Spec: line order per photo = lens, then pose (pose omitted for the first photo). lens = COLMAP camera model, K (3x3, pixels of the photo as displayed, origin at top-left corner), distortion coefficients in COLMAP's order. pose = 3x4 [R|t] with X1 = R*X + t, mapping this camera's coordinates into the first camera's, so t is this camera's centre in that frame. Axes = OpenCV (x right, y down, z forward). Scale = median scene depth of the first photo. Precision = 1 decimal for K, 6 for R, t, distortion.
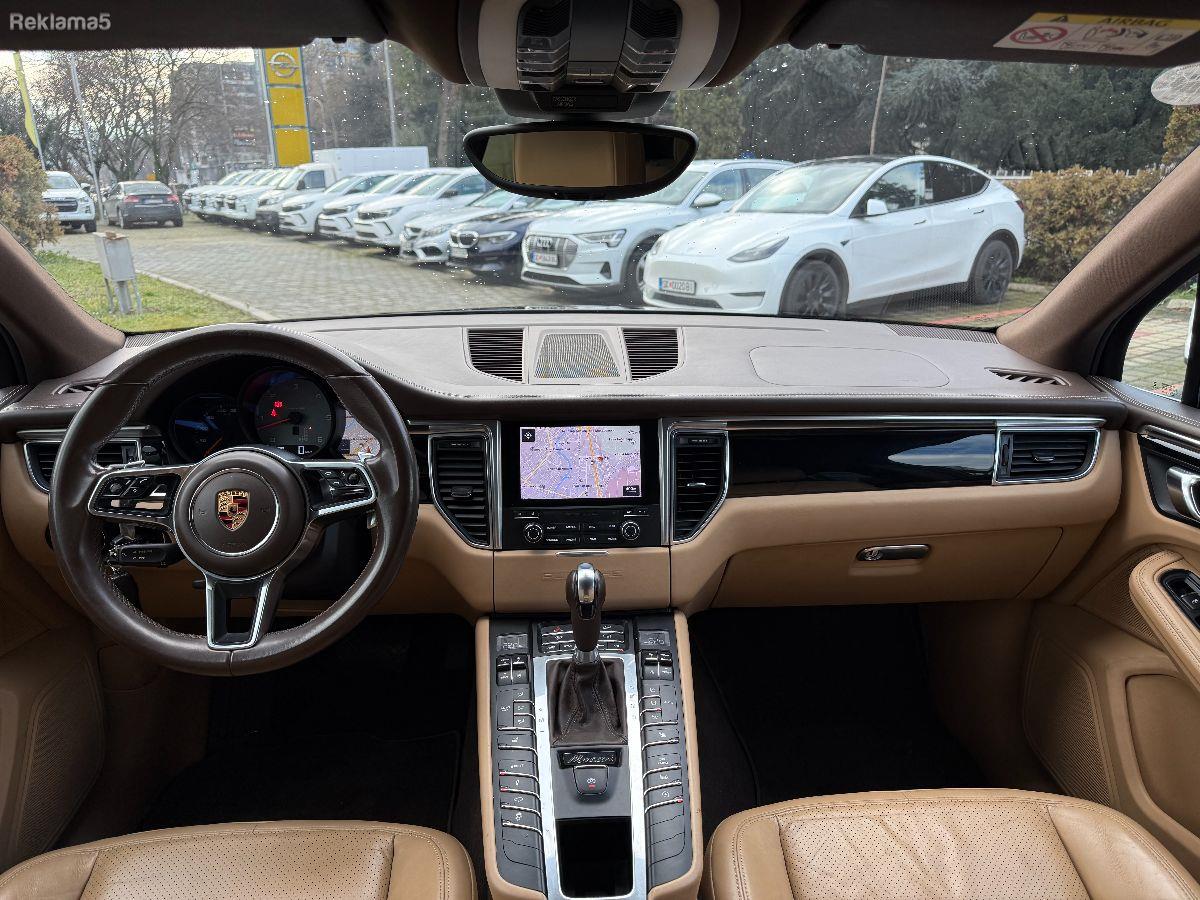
lens RADIAL K [[846.1, 0, 600.0], [0, 846.1, 450.0], [0, 0, 1]] dist [-0.008402, 0.003444]
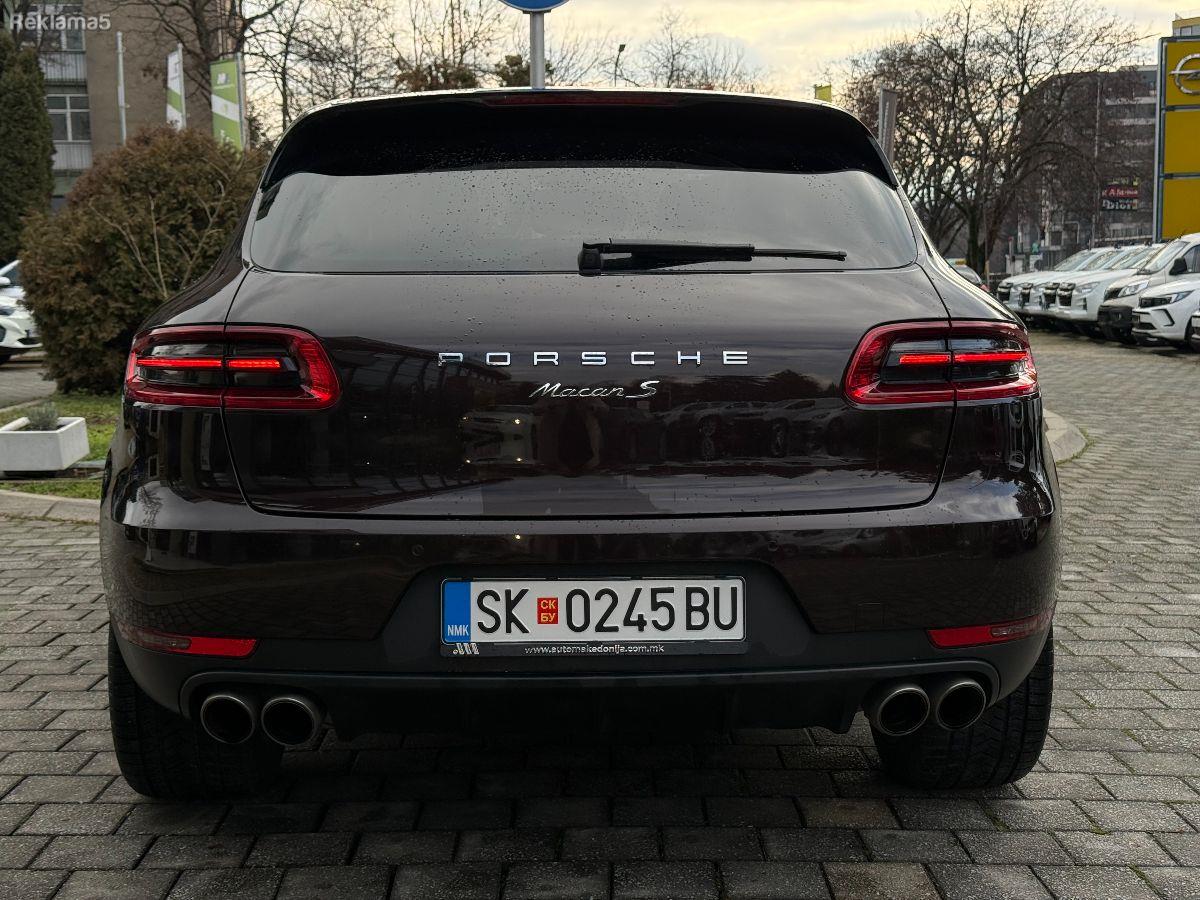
lens RADIAL K [[1660.3, 0, 600.0], [0, 1660.3, 450.0], [0, 0, 1]] dist [0.184823, -0.407031]
pose [[0.776159, 0.064015, -0.627279, 0.077469], [-0.190156, 0.972279, -0.136065, 0.049367], [0.601180, 0.224889, 0.766816, -0.126307]]
